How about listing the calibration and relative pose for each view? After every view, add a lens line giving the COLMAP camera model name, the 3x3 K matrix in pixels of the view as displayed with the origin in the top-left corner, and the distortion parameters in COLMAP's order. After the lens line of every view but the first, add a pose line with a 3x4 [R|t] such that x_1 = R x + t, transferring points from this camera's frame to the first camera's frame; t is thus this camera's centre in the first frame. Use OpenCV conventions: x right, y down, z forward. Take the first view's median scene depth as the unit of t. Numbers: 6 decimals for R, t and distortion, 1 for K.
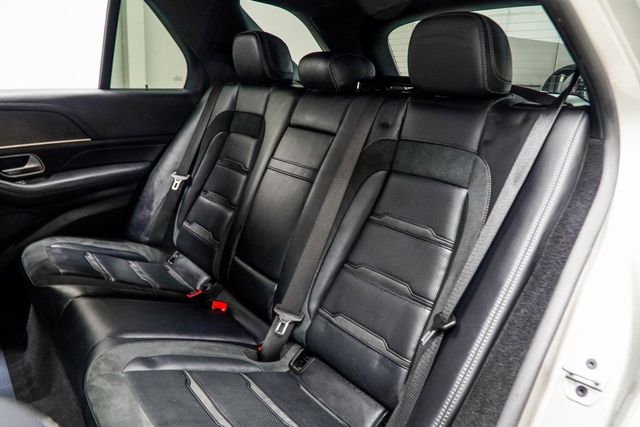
lens RADIAL K [[501.3, 0, 320.0], [0, 501.3, 213.5], [0, 0, 1]] dist [-0.000319, 0.002282]
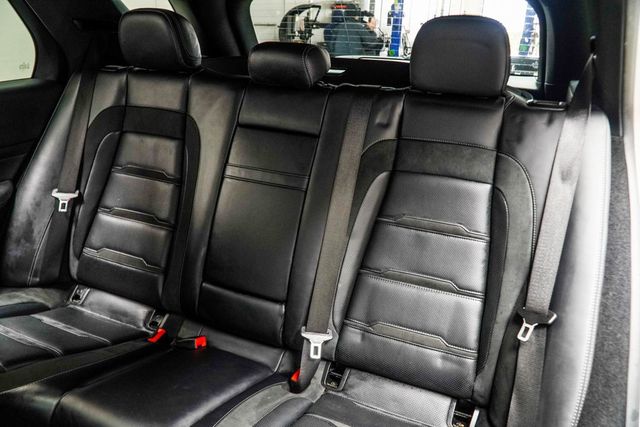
lens RADIAL K [[501.8, 0, 320.0], [0, 501.8, 213.5], [0, 0, 1]] dist [-0.003044, -0.005871]
pose [[0.880224, -0.183144, 0.437795, -0.348114], [0.134237, 0.980943, 0.140465, -0.127134], [-0.455178, -0.064872, 0.888034, 0.135408]]
